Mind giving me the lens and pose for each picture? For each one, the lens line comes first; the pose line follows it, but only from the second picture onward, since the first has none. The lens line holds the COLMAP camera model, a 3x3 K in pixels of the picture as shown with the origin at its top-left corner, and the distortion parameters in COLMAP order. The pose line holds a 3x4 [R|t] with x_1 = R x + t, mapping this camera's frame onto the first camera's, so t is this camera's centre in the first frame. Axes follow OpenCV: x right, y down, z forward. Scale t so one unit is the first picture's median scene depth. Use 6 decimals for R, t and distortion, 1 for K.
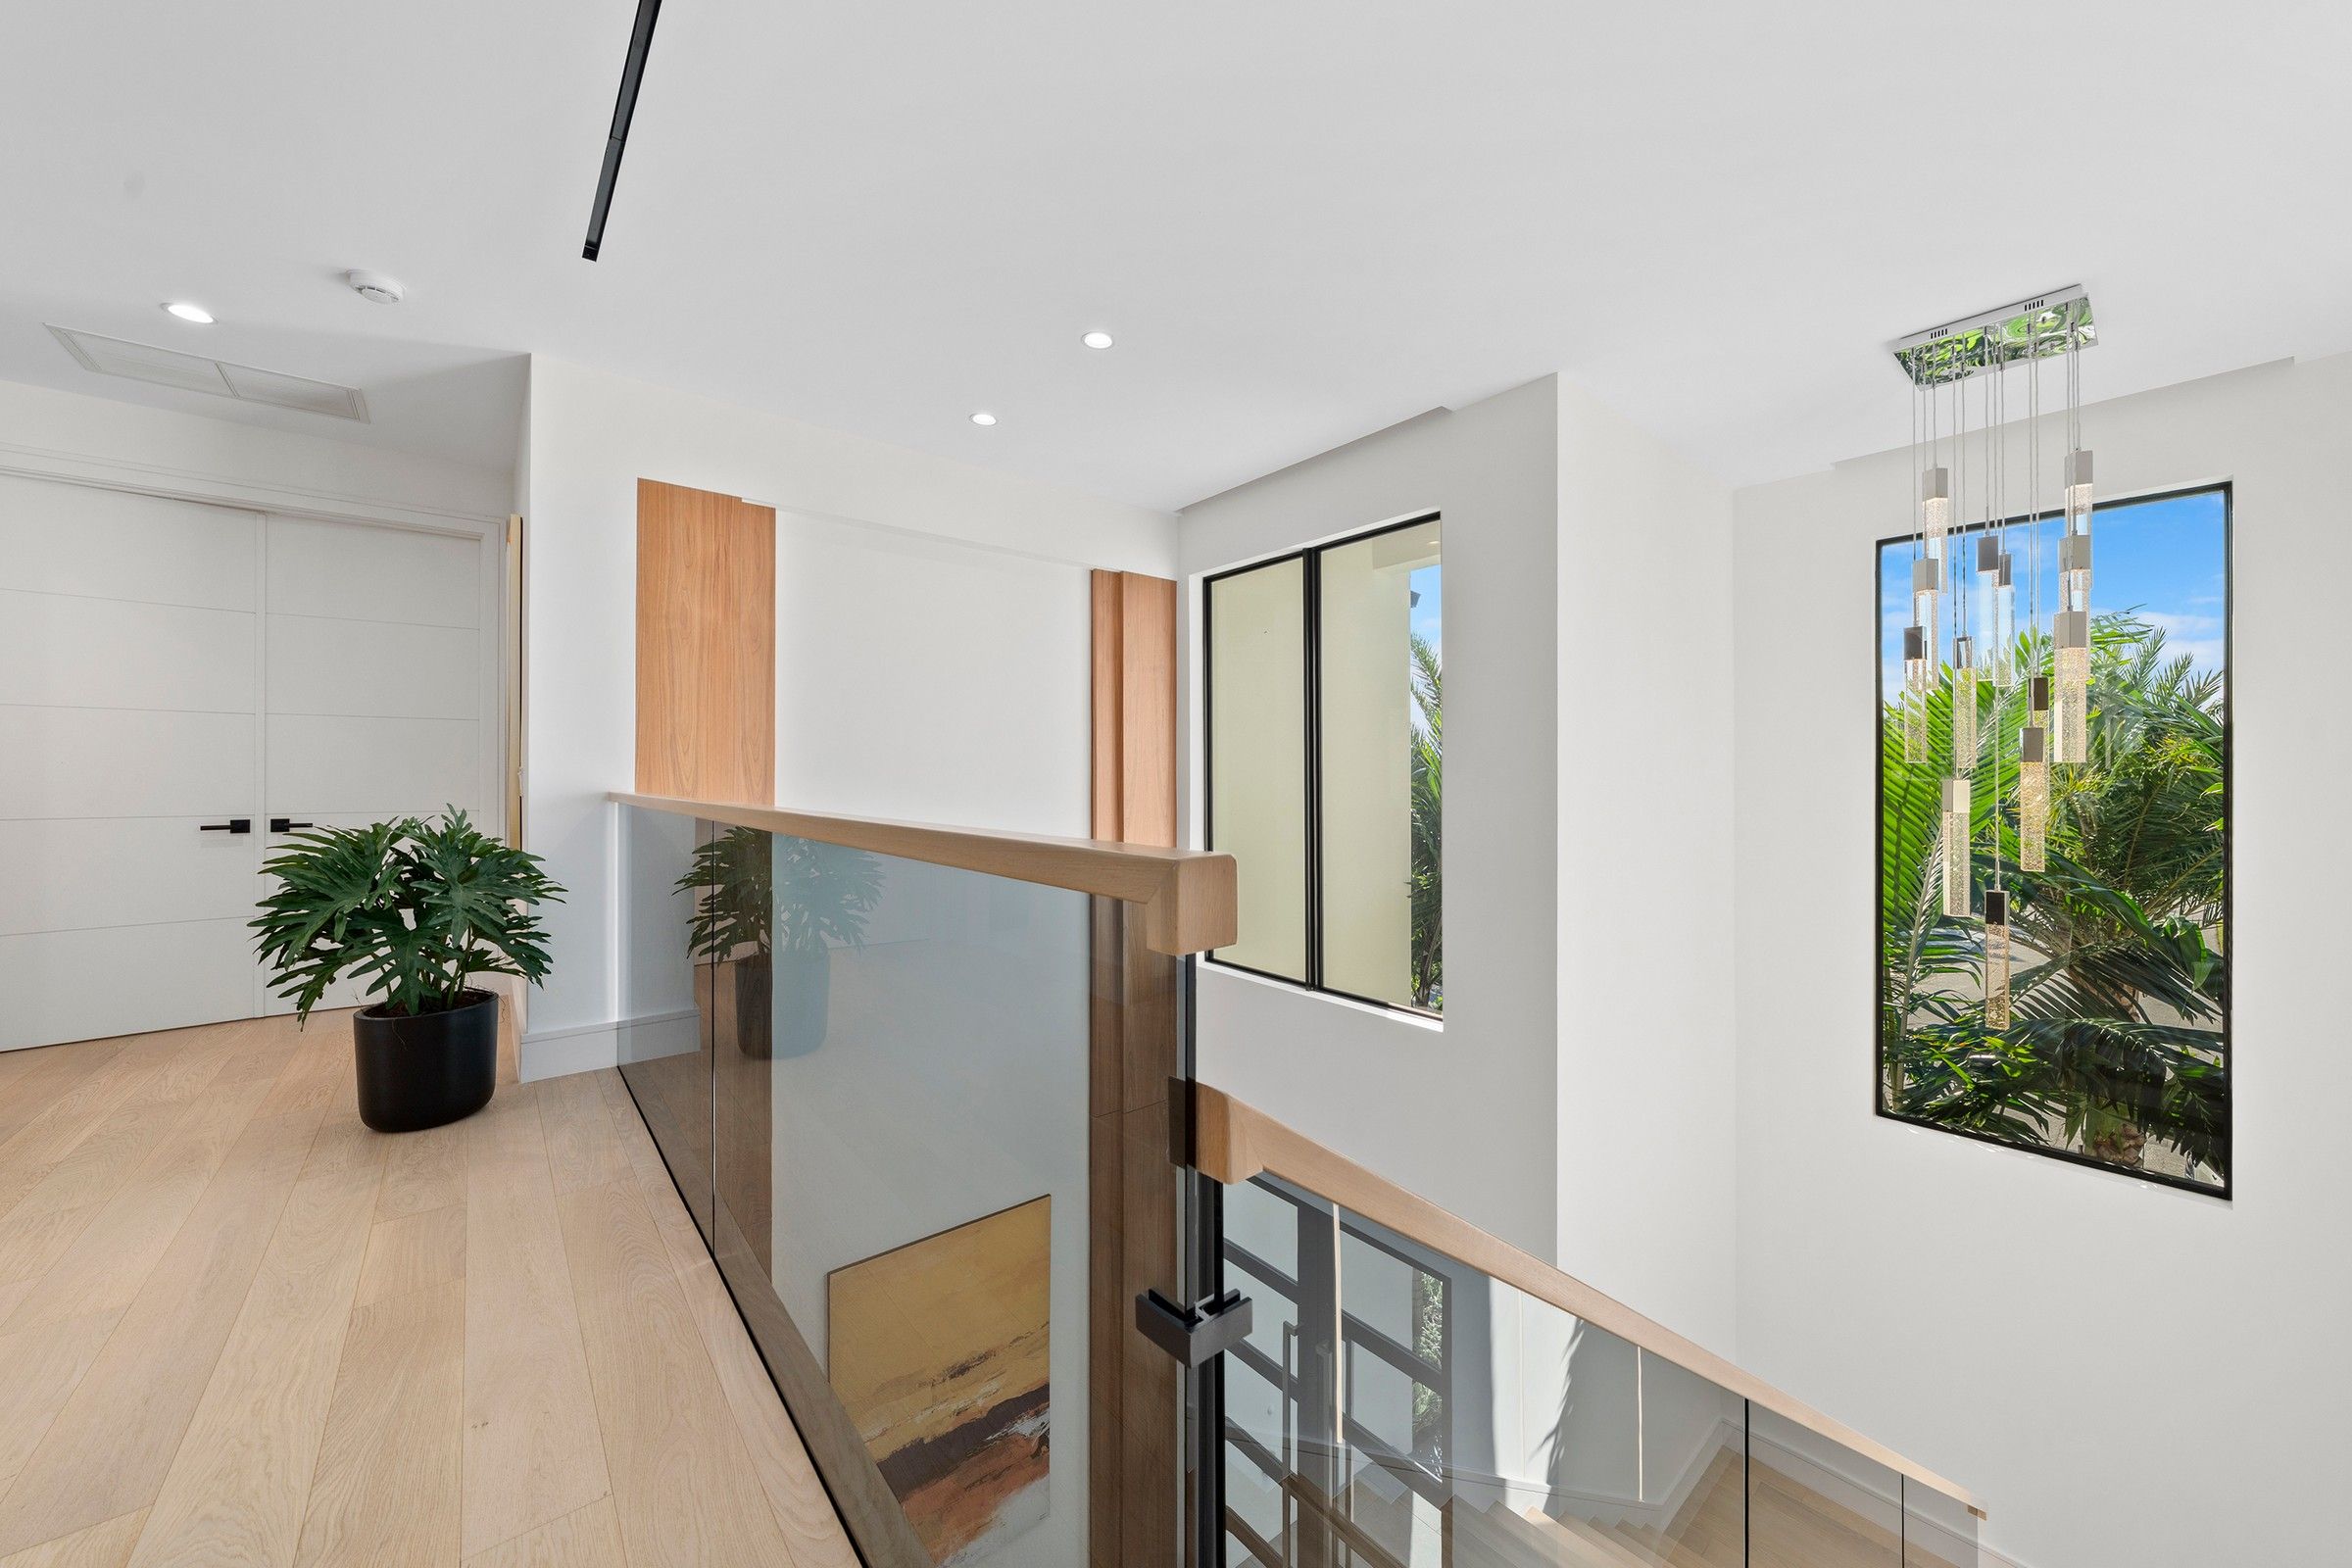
lens RADIAL K [[851.5, 0, 1164.2], [0, 851.5, 774.3], [0, 0, 1]] dist [-0.013734, 0.002605]
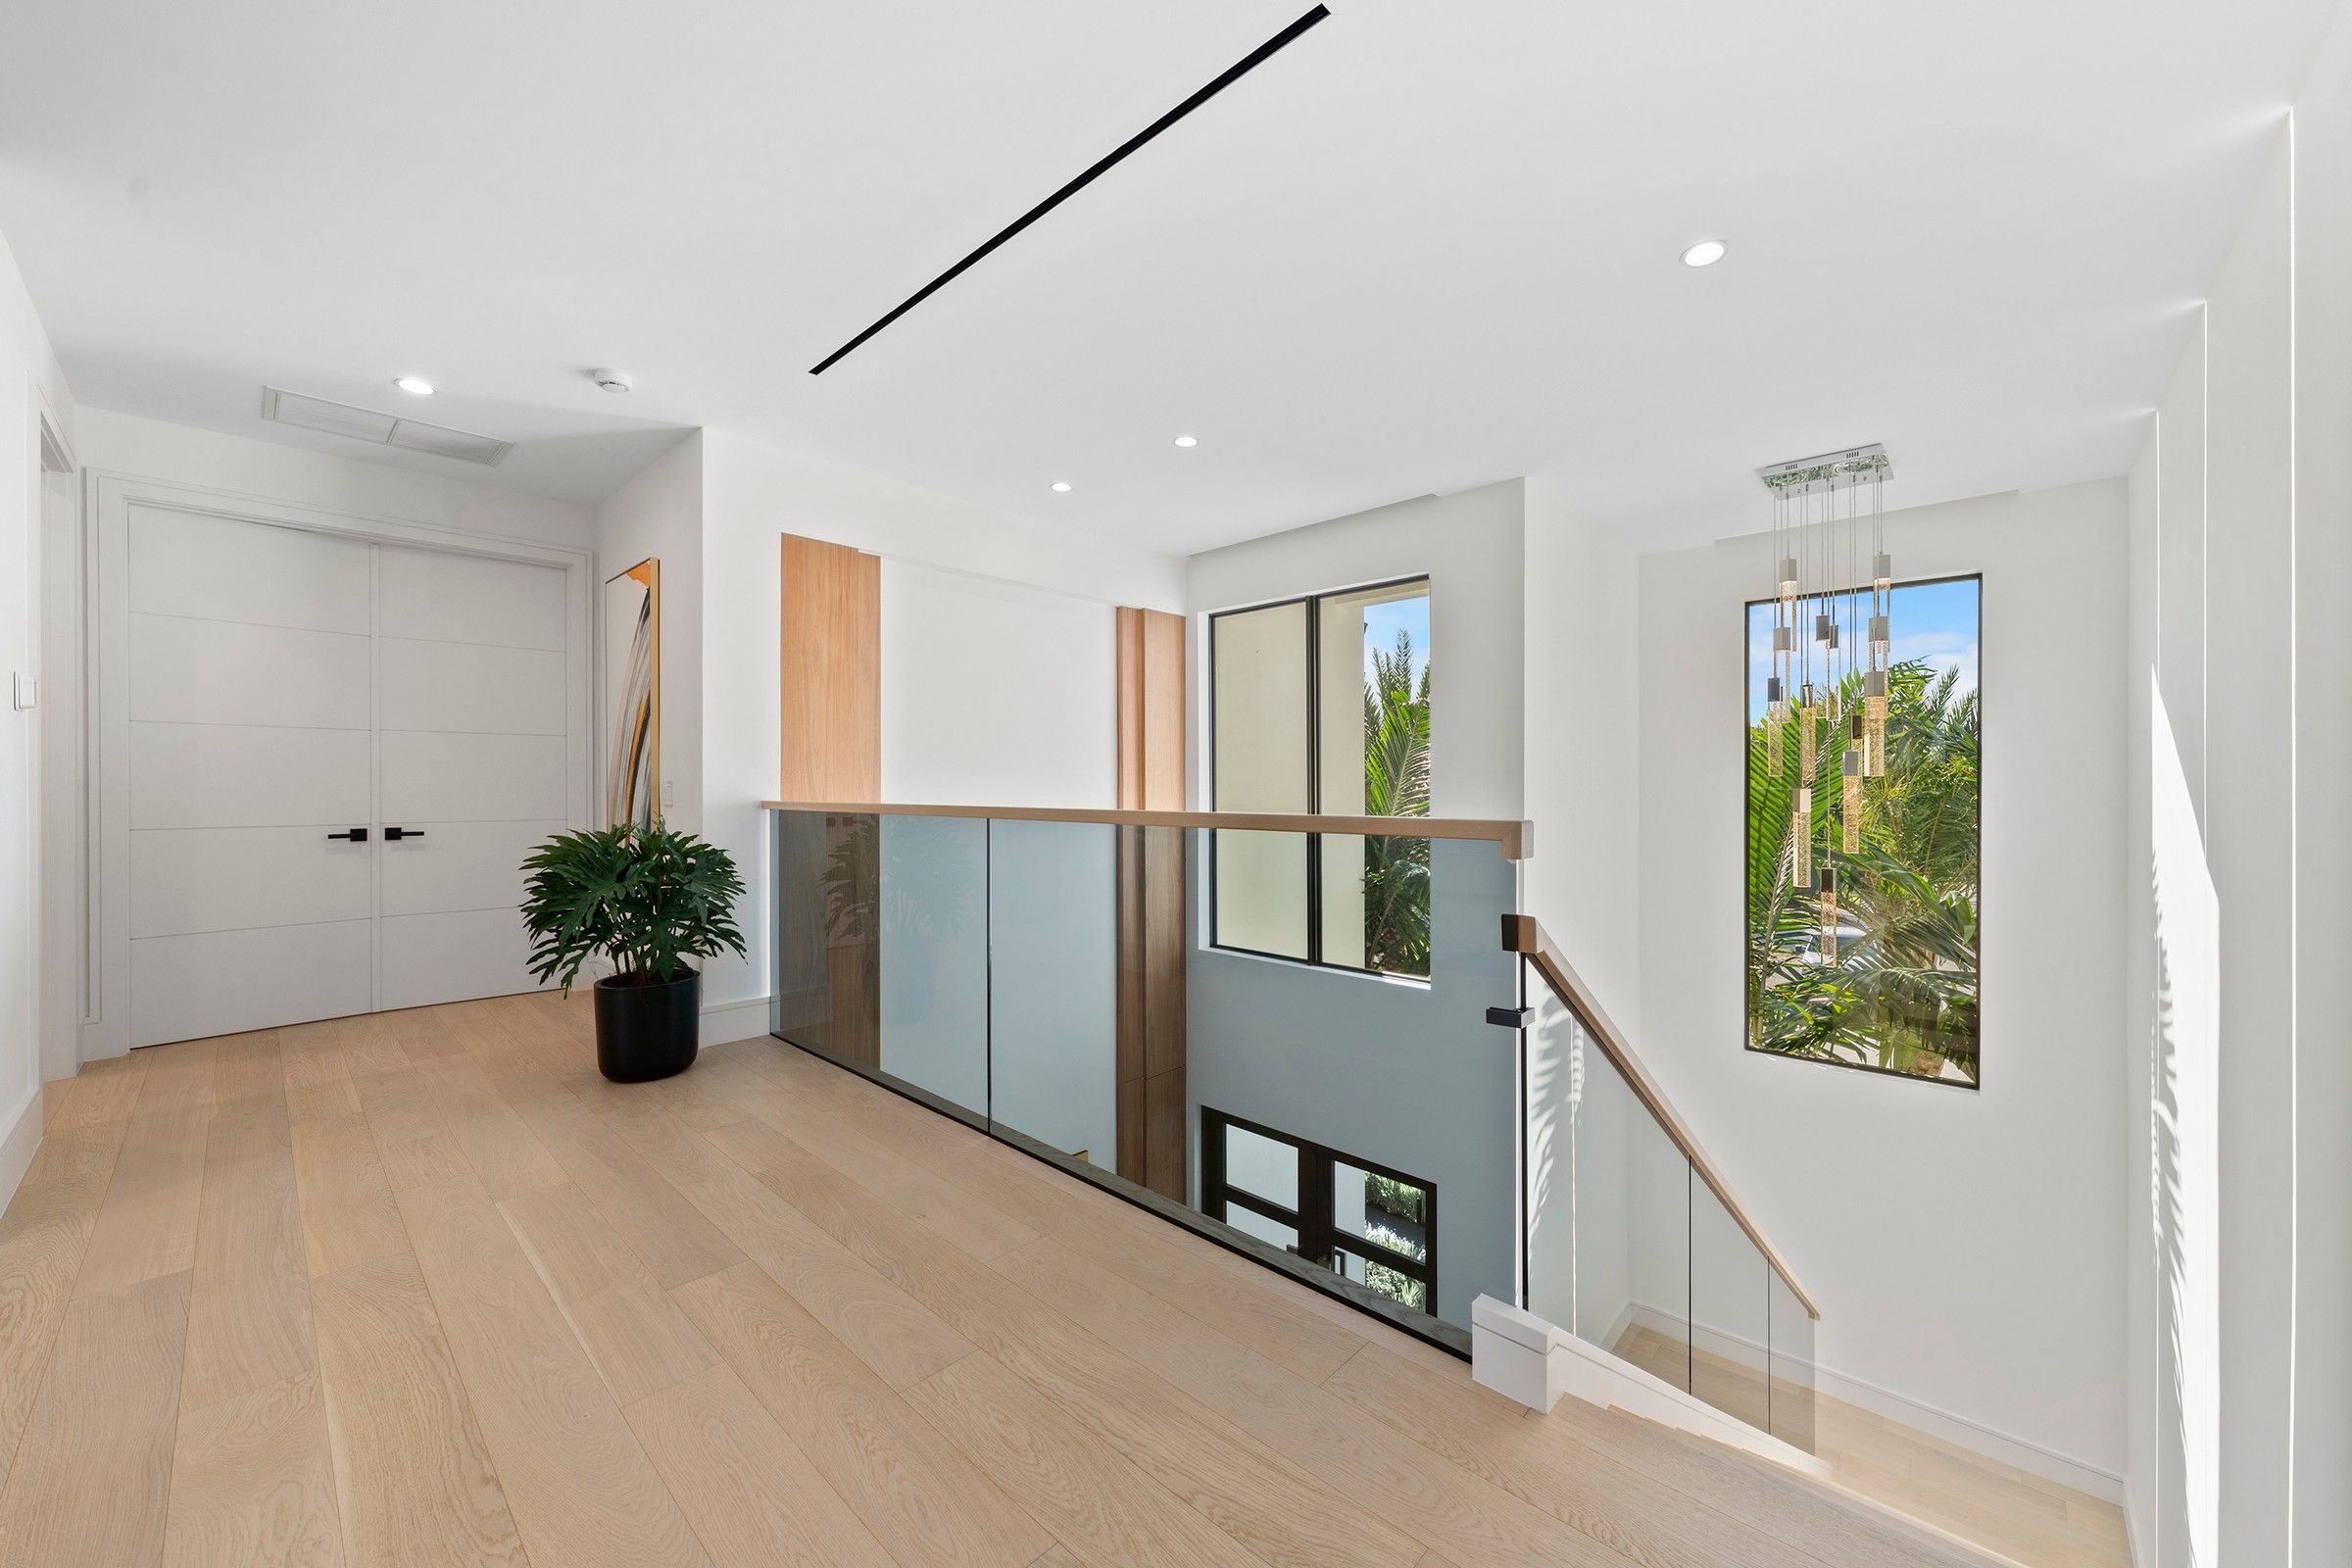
lens RADIAL K [[851.5, 0, 1180.3], [0, 851.5, 788.9], [0, 0, 1]] dist [-0.013734, 0.002605]
pose [[0.992767, -0.002019, 0.120044, -0.192045], [0.001370, 0.999984, 0.005485, -0.001382], [-0.120053, -0.005281, 0.992753, -0.205510]]
